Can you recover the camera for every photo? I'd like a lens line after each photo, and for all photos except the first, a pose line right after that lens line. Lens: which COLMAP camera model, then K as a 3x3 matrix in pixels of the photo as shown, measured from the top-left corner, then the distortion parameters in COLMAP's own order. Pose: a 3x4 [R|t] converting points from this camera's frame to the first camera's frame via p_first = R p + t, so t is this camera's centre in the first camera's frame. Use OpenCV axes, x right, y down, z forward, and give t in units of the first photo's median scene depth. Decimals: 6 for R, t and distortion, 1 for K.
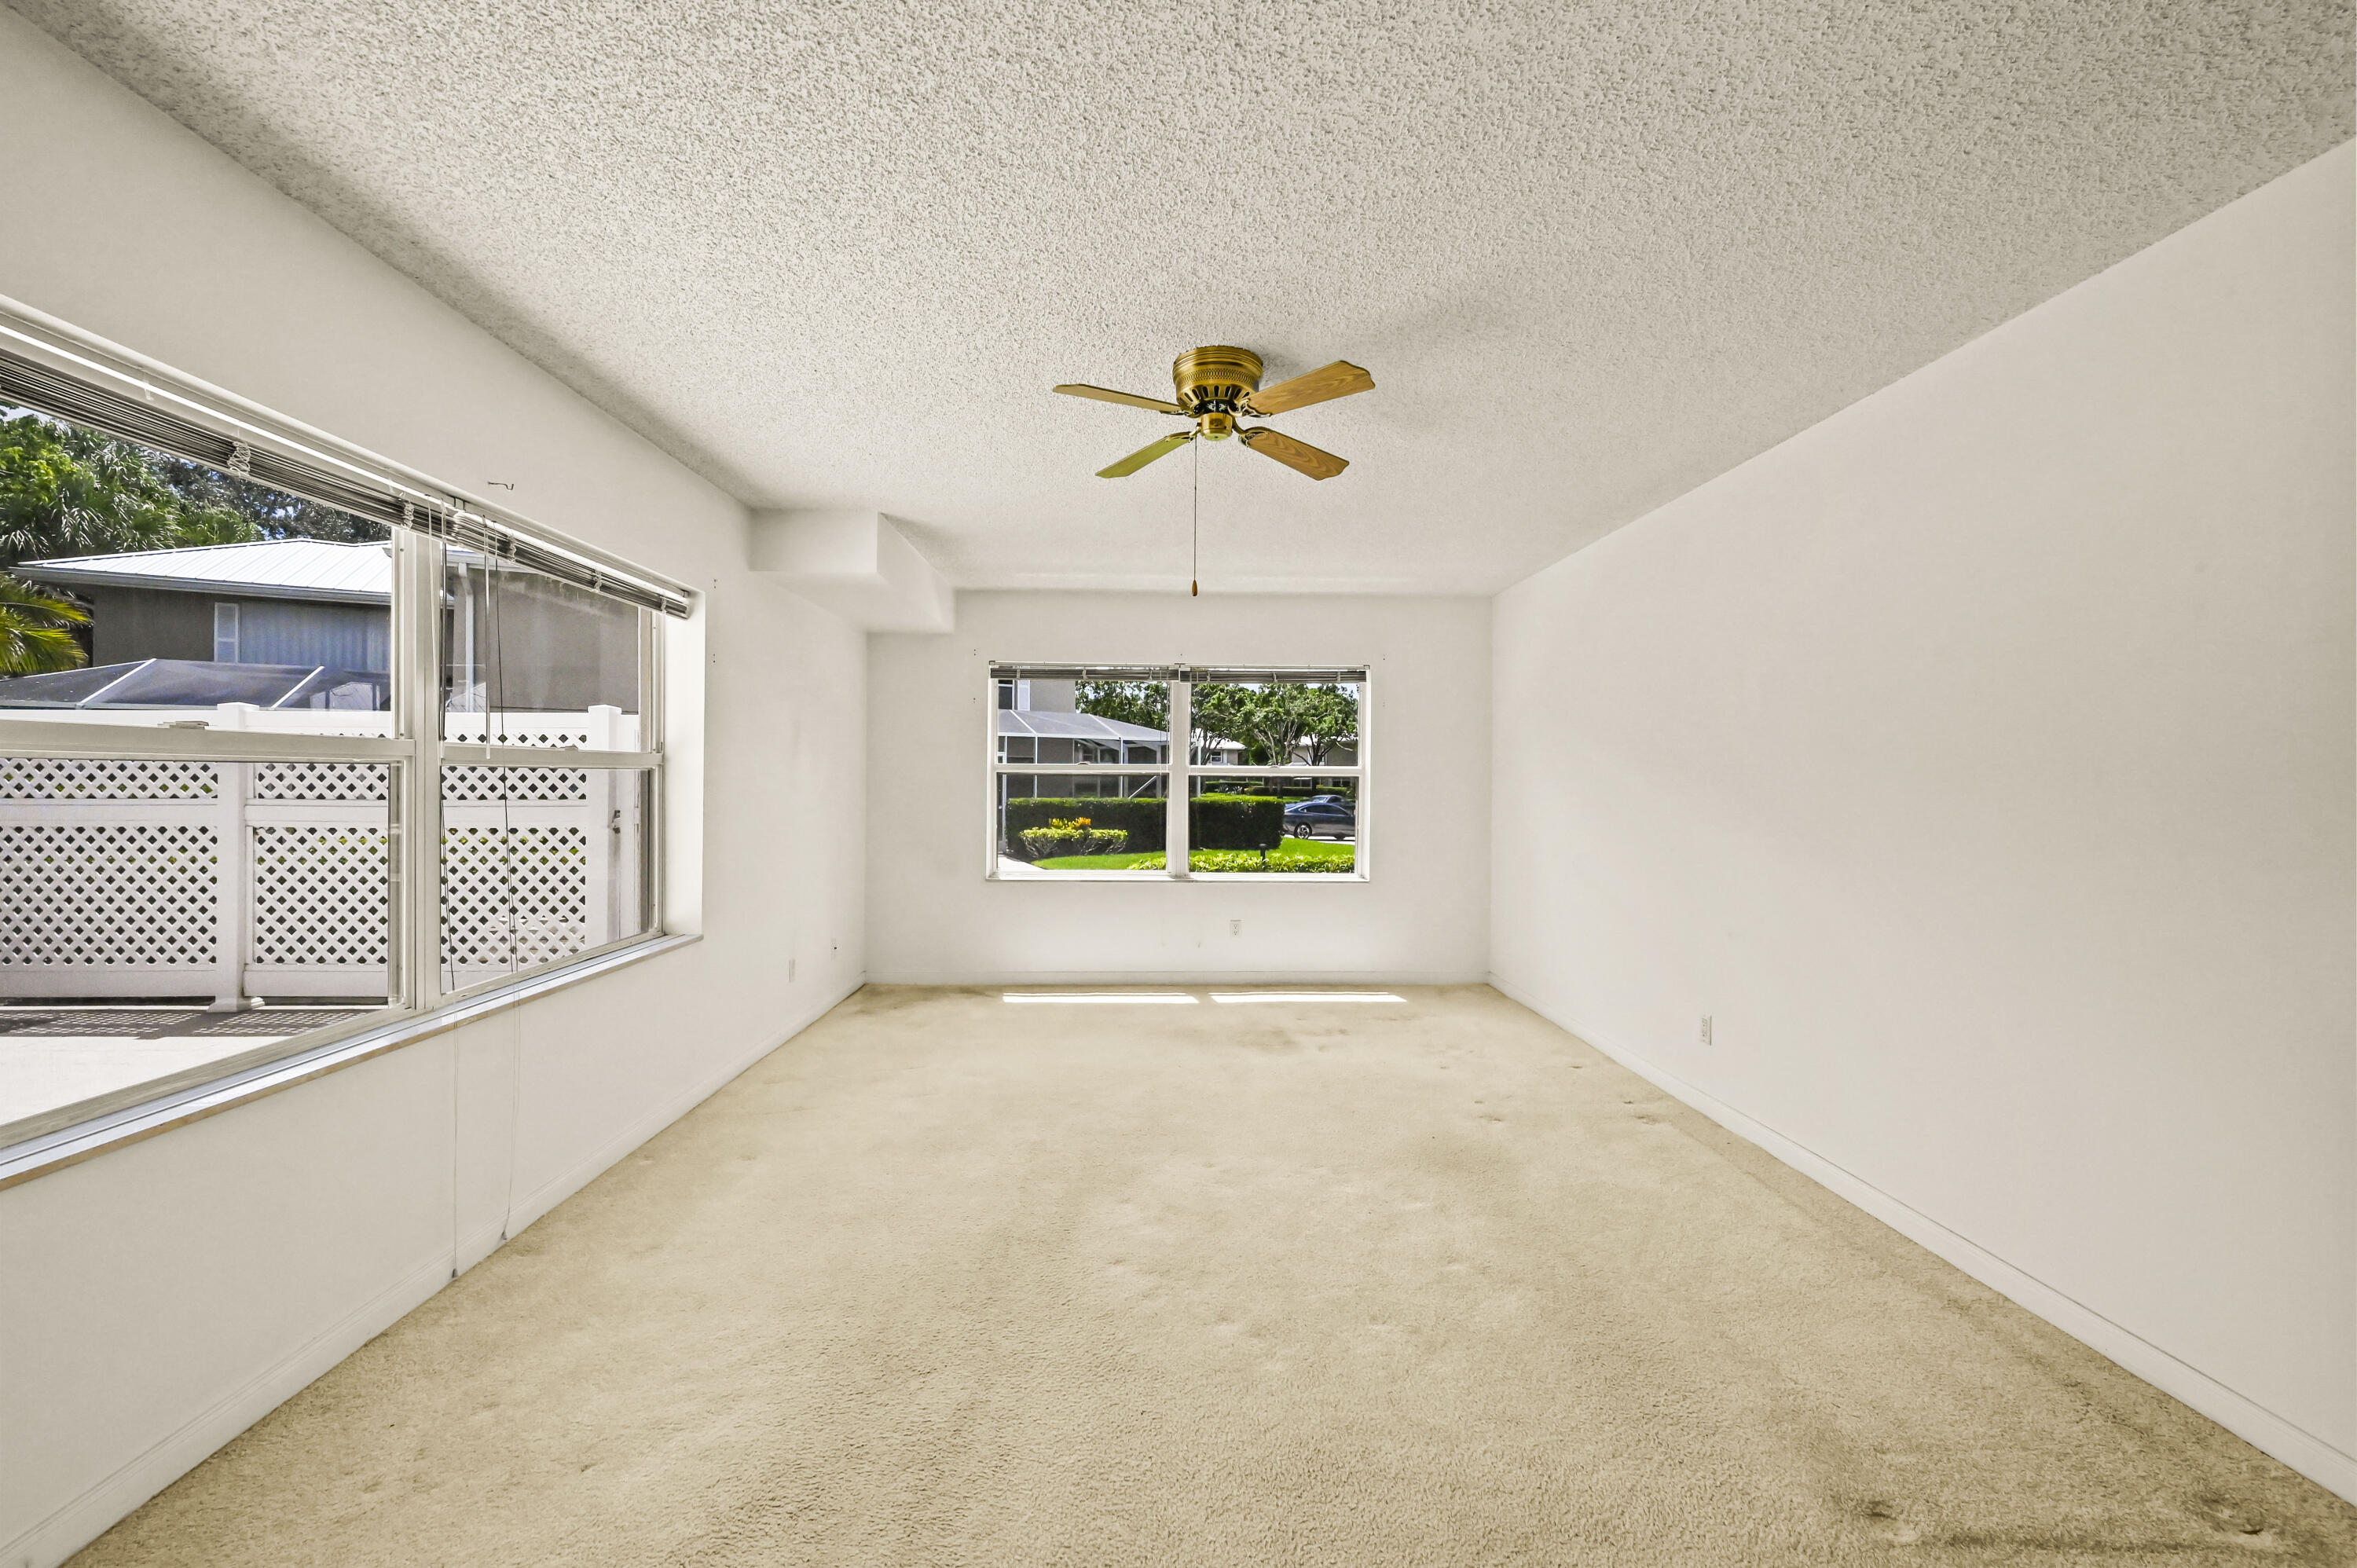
lens RADIAL K [[918.3, 0, 1192.1], [0, 918.3, 768.5], [0, 0, 1]] dist [-0.000638, -0.000598]
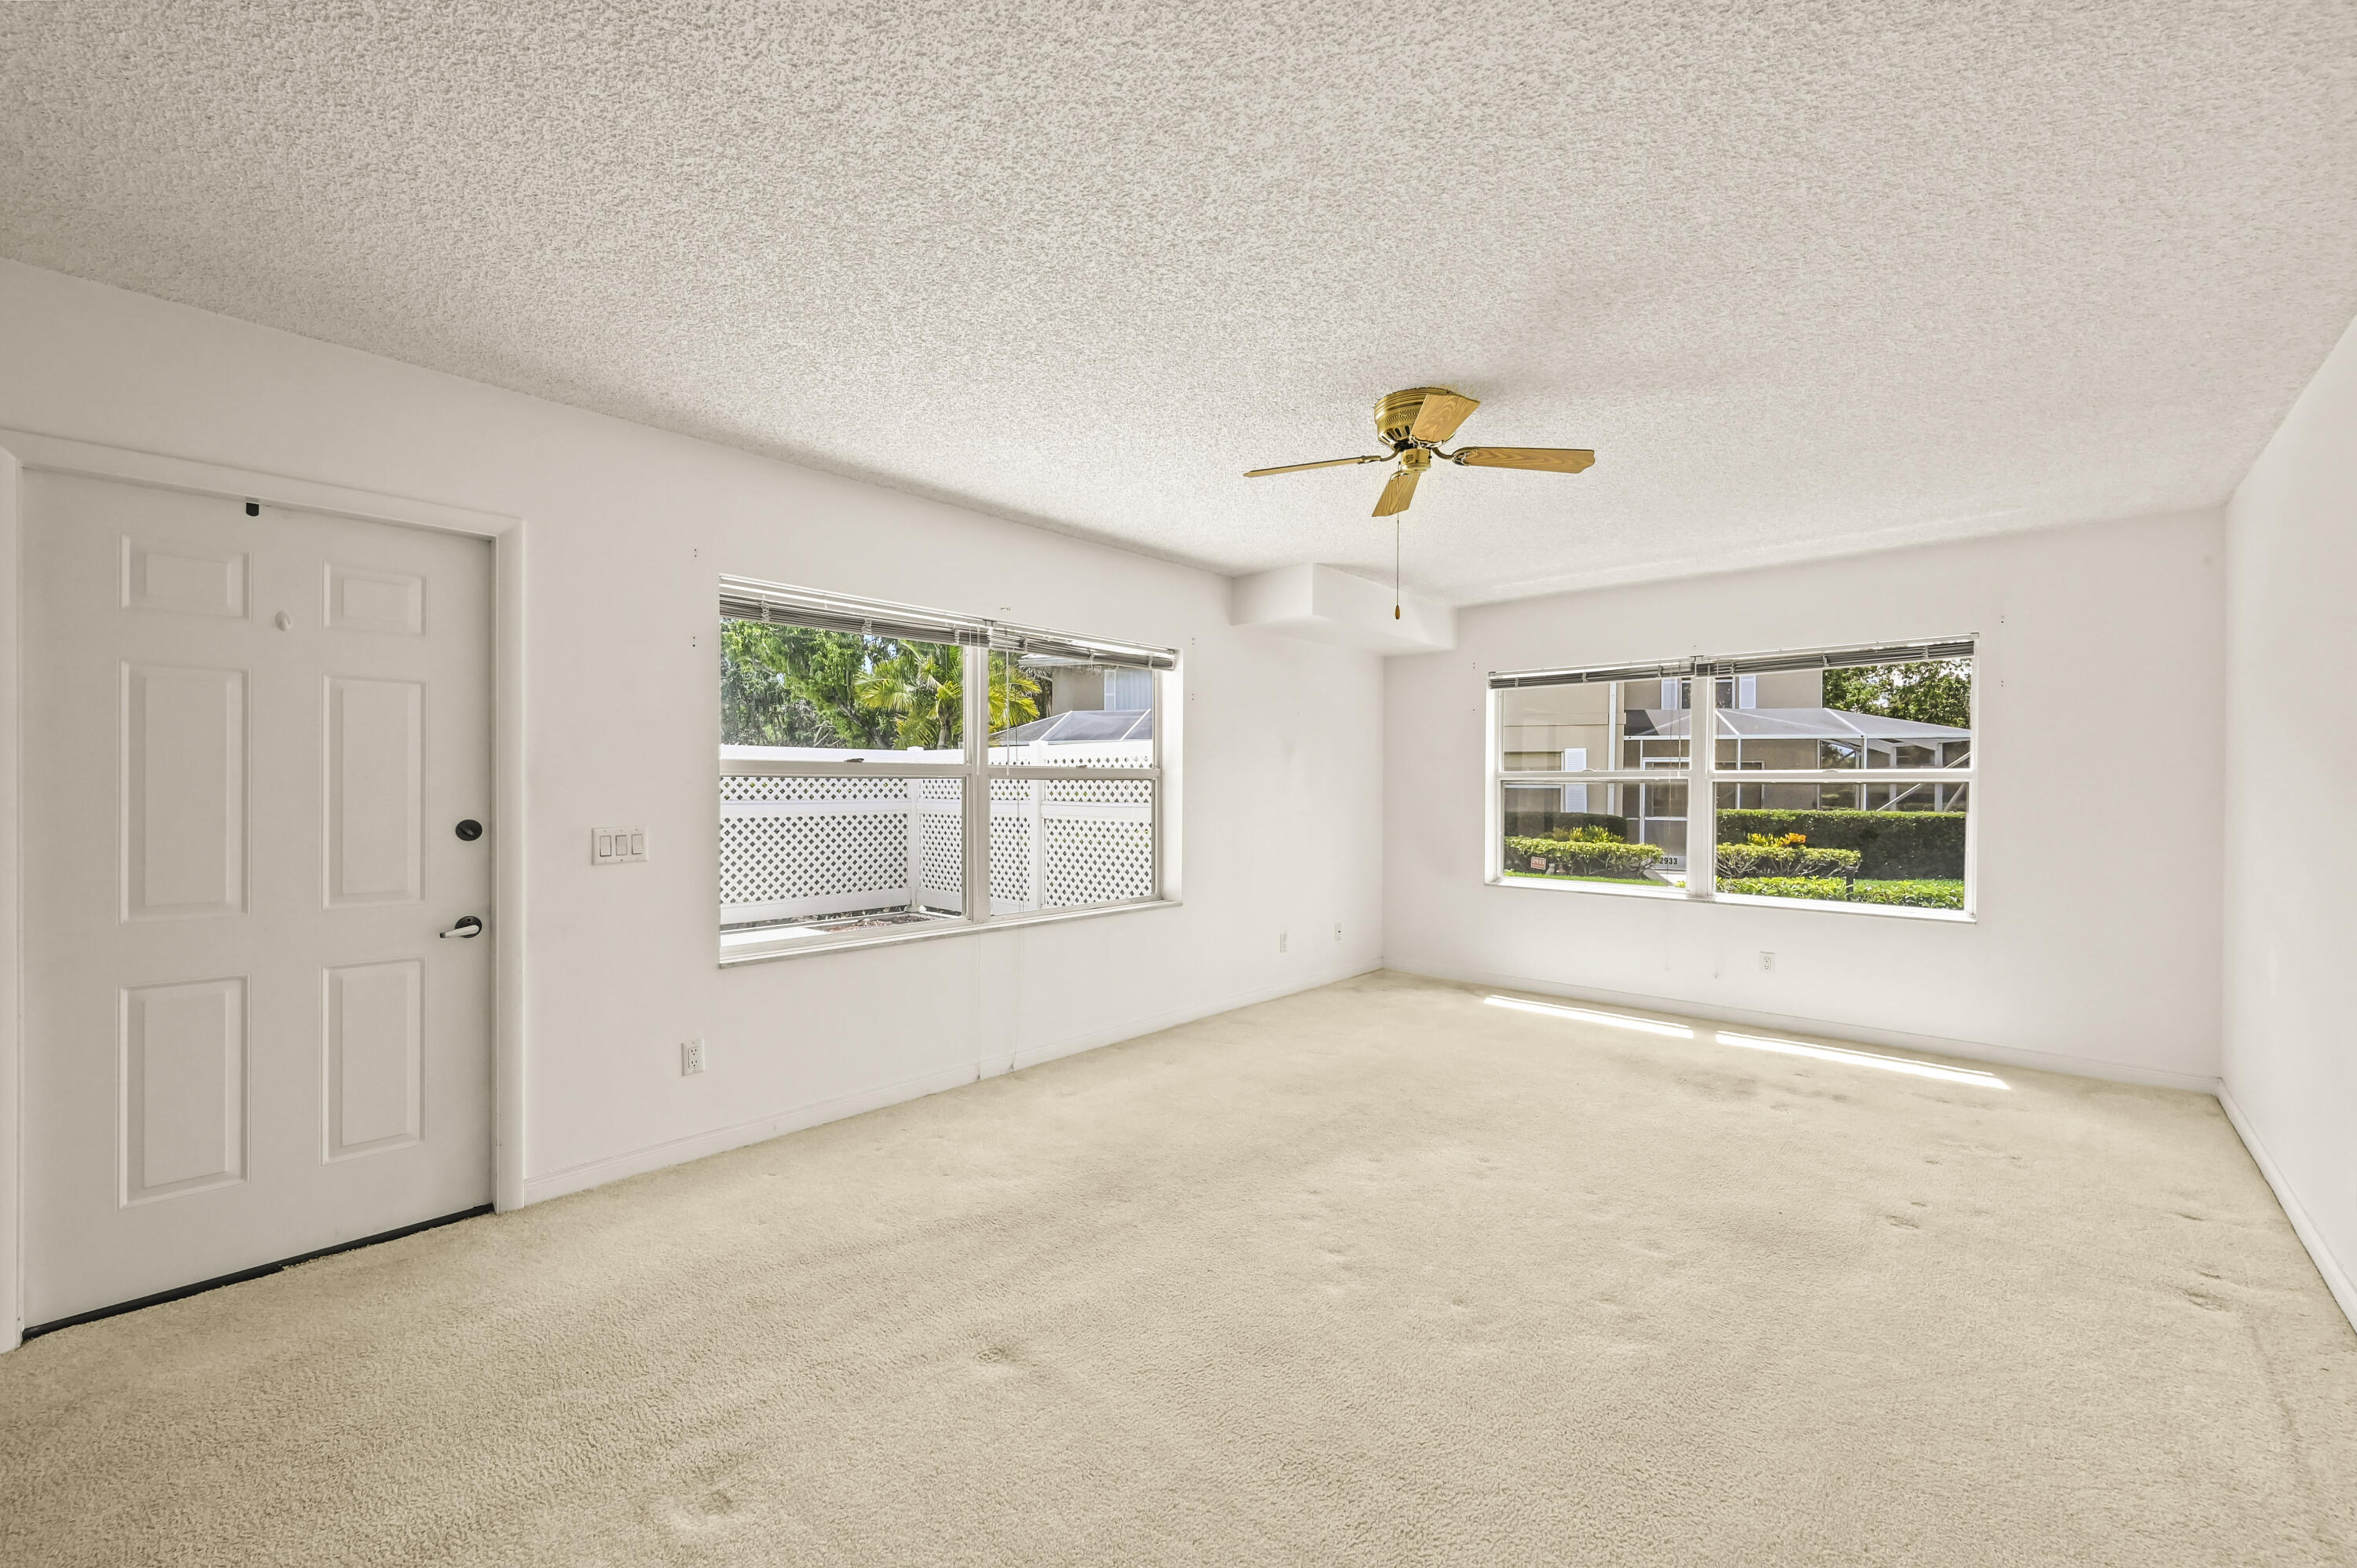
lens RADIAL K [[925.7, 0, 1178.4], [0, 925.7, 774.6], [0, 0, 1]] dist [-0.000457, -0.000287]
pose [[0.720505, -0.011988, -0.693346, 0.324523], [0.009459, 0.999927, -0.007460, 0.002490], [0.693385, -0.001183, 0.720566, 0.008806]]
